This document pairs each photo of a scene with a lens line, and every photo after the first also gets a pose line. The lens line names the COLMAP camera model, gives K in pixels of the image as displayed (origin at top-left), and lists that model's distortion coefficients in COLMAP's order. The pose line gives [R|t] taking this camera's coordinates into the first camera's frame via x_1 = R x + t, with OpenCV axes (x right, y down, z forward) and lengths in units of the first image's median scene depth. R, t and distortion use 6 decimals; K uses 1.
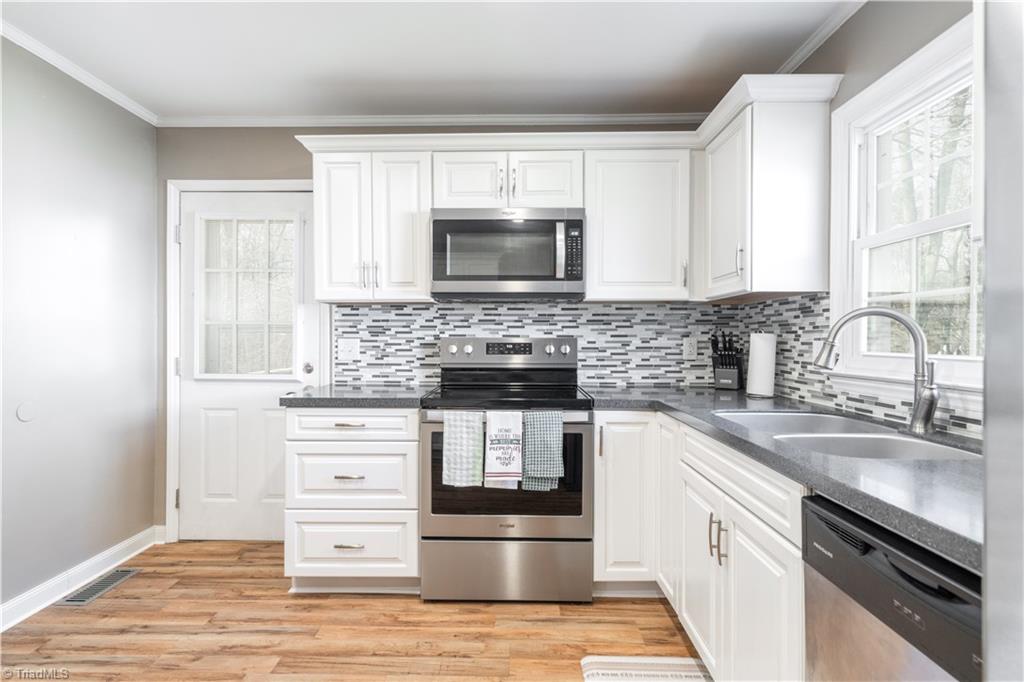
lens RADIAL K [[513.8, 0, 475.7], [0, 513.8, 341.4], [0, 0, 1]] dist [0.000743, 0.000551]
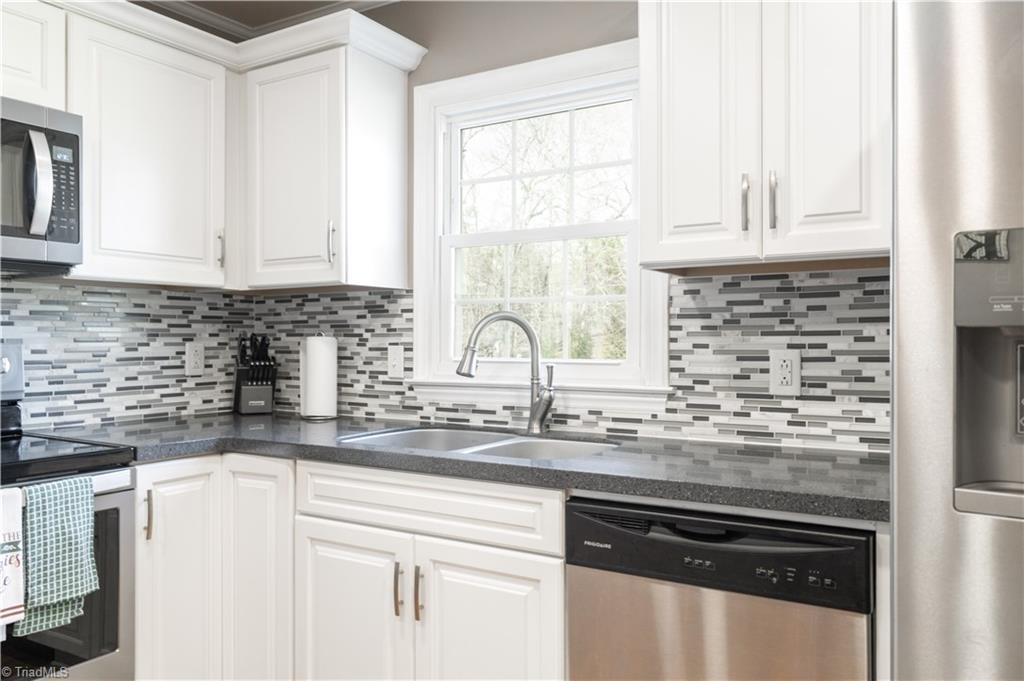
lens RADIAL K [[804.5, 0, 544.2], [0, 804.5, 339.4], [0, 0, 1]] dist [0.005305, 0.005942]
pose [[0.465854, -0.002435, 0.884858, -0.371317], [0.008104, 0.999966, -0.001515, -0.007267], [-0.884824, 0.007876, 0.465858, 0.141255]]
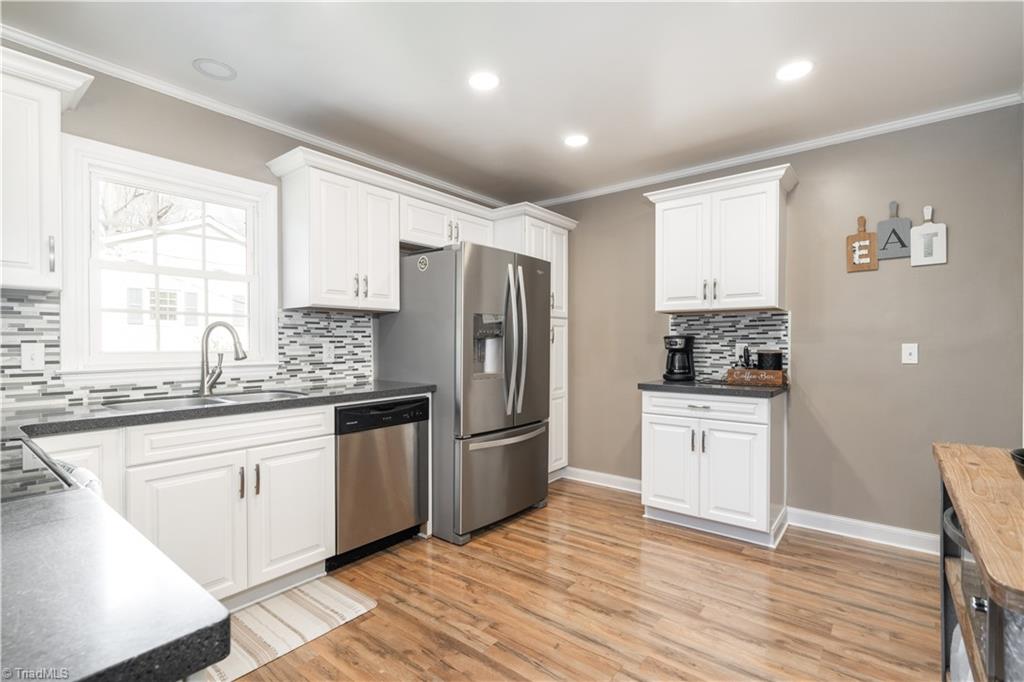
lens RADIAL K [[505.6, 0, 504.9], [0, 505.6, 345.3], [0, 0, 1]] dist [0.000097, 0.000577]
pose [[-0.835763, -0.000204, 0.549090, -0.591988], [0.007036, 0.999914, 0.011081, -0.001273], [-0.549045, 0.013125, -0.835690, 1.205839]]
